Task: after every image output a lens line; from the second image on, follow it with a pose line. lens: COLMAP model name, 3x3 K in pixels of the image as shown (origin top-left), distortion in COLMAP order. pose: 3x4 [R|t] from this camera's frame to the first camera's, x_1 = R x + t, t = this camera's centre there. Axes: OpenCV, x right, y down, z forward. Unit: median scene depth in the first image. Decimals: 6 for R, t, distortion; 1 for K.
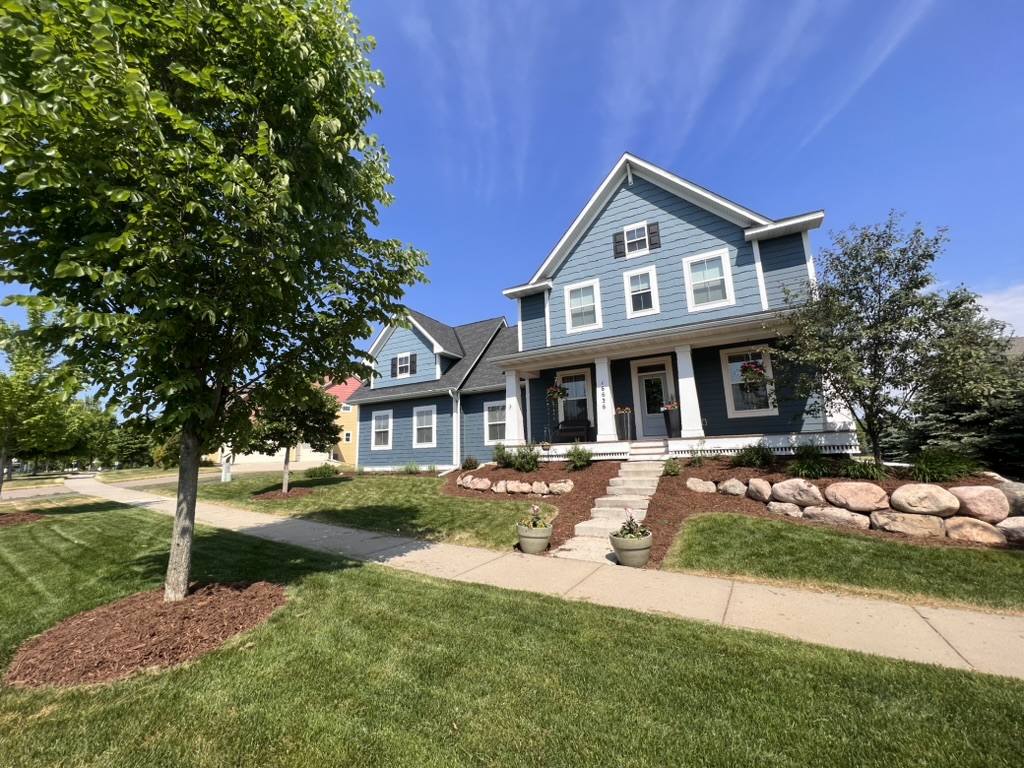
lens RADIAL K [[412.5, 0, 512.5], [0, 412.5, 381.5], [0, 0, 1]] dist [0.000145, 0.000000]
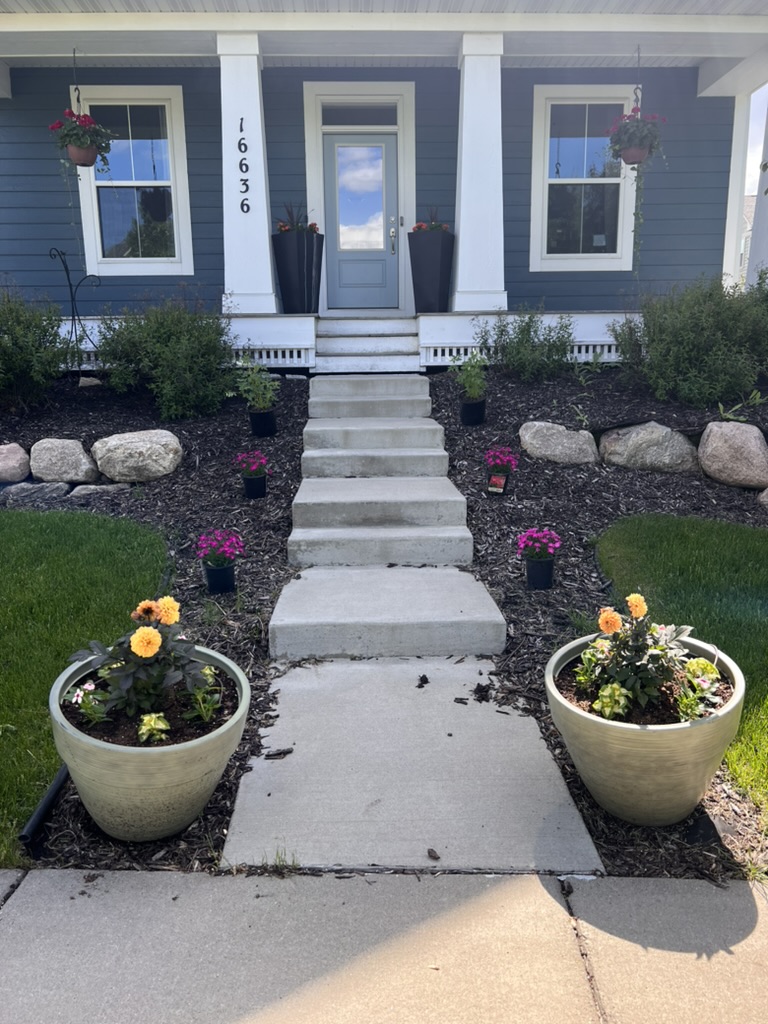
lens RADIAL K [[773.3, 0, 384.7], [0, 773.3, 511.9], [0, 0, 1]] dist [0.007620, 0.003344]
pose [[0.852653, -0.080188, 0.516288, -0.021401], [-0.110071, 0.938407, 0.327531, 0.083001], [-0.510752, -0.336099, 0.791309, 0.416031]]
